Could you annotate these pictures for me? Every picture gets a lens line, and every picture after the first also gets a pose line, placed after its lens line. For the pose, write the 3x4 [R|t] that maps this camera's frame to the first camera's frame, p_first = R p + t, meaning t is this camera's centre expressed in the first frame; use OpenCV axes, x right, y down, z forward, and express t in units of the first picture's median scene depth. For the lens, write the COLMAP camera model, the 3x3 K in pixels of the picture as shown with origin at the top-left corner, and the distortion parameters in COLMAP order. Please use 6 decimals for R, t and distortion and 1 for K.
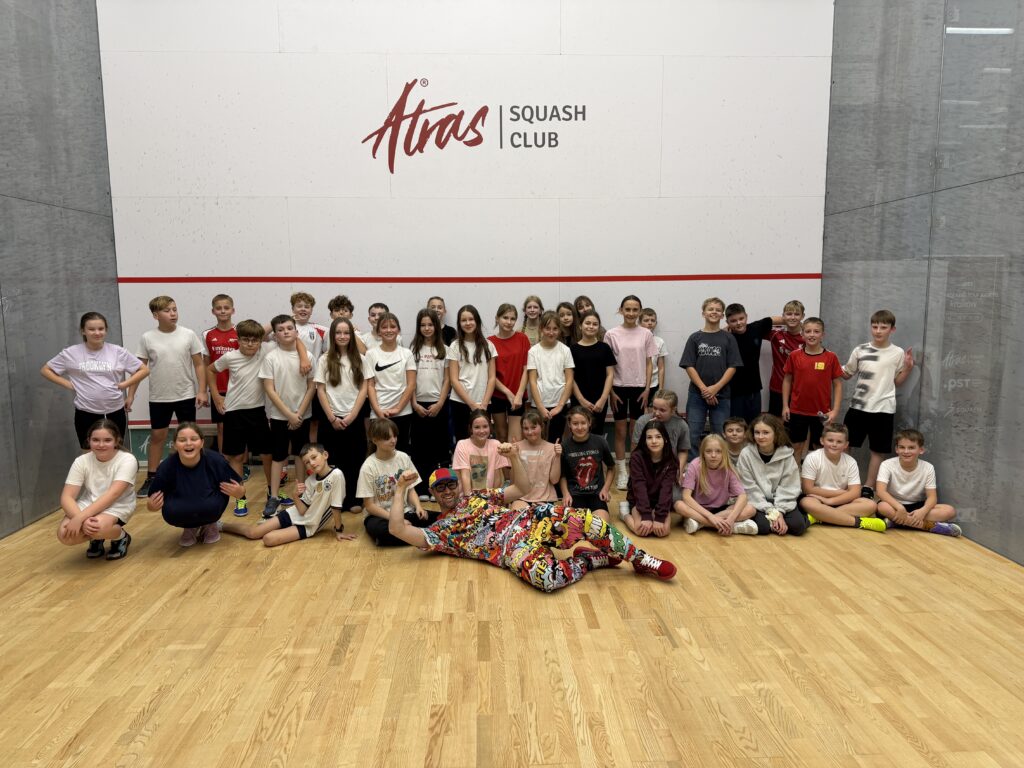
lens RADIAL K [[725.1, 0, 513.2], [0, 725.1, 390.3], [0, 0, 1]] dist [0.027456, -0.034502]
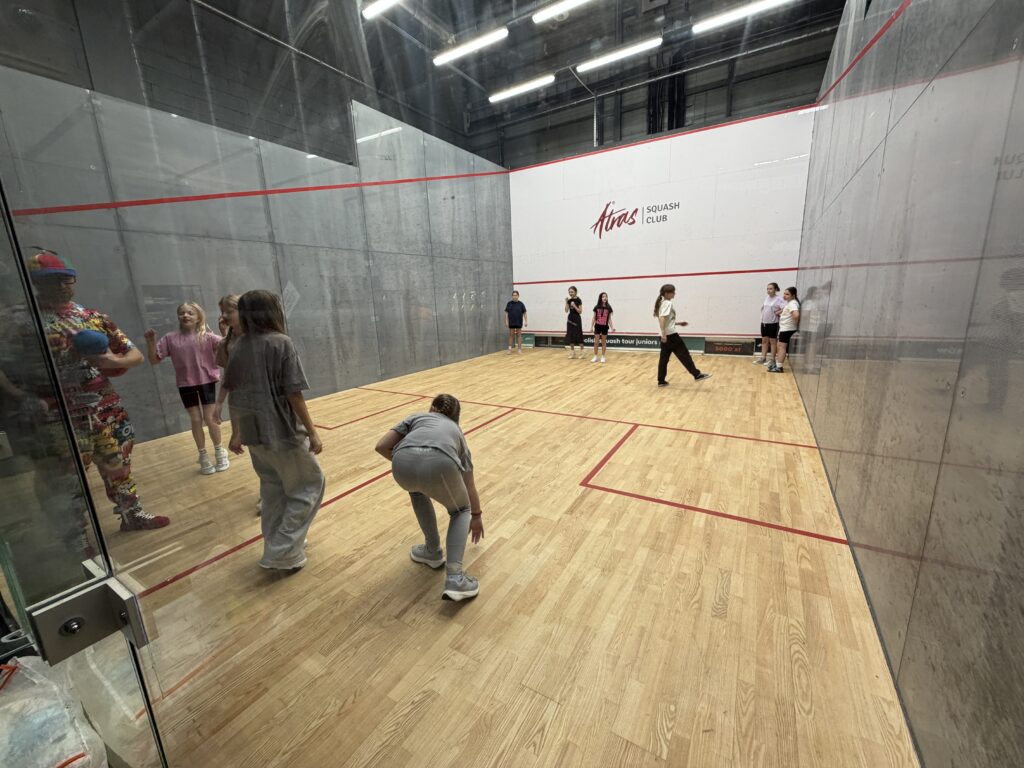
lens RADIAL K [[406.1, 0, 510.2], [0, 406.1, 378.2], [0, 0, 1]] dist [0.001472, 0.000094]
pose [[0.835774, 0.086873, -0.542158, 0.497872], [-0.039356, 0.994343, 0.098659, 0.093193], [0.547662, -0.061119, 0.834464, -0.558988]]
